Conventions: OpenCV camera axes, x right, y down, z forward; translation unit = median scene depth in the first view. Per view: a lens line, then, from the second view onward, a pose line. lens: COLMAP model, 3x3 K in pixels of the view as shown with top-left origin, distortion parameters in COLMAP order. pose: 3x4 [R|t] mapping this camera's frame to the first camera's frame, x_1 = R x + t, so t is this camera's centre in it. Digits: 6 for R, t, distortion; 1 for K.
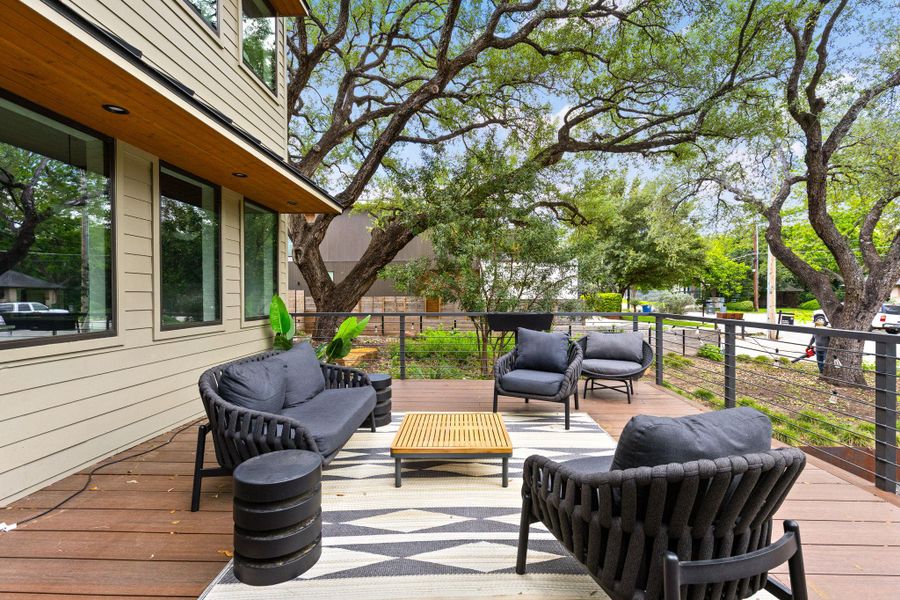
lens RADIAL K [[411.7, 0, 445.8], [0, 411.7, 298.2], [0, 0, 1]] dist [-0.020971, -0.000387]
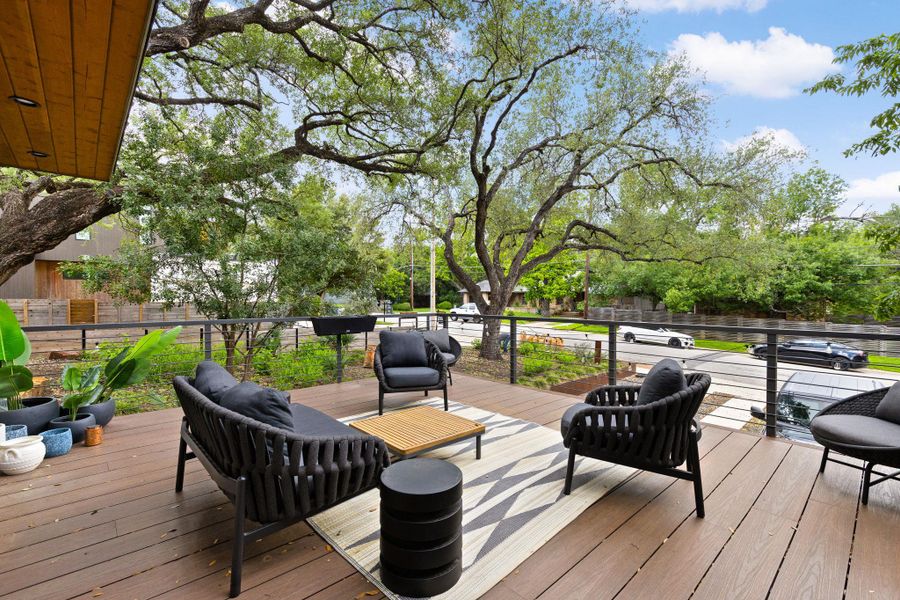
lens RADIAL K [[410.7, 0, 450.0], [0, 410.7, 300.0], [0, 0, 1]] dist [-0.000054, 0.000074]
pose [[0.695231, 0.003537, 0.718777, -0.222945], [-0.004410, 0.999990, -0.000655, -0.003160], [-0.718772, -0.002714, 0.695240, 0.054317]]
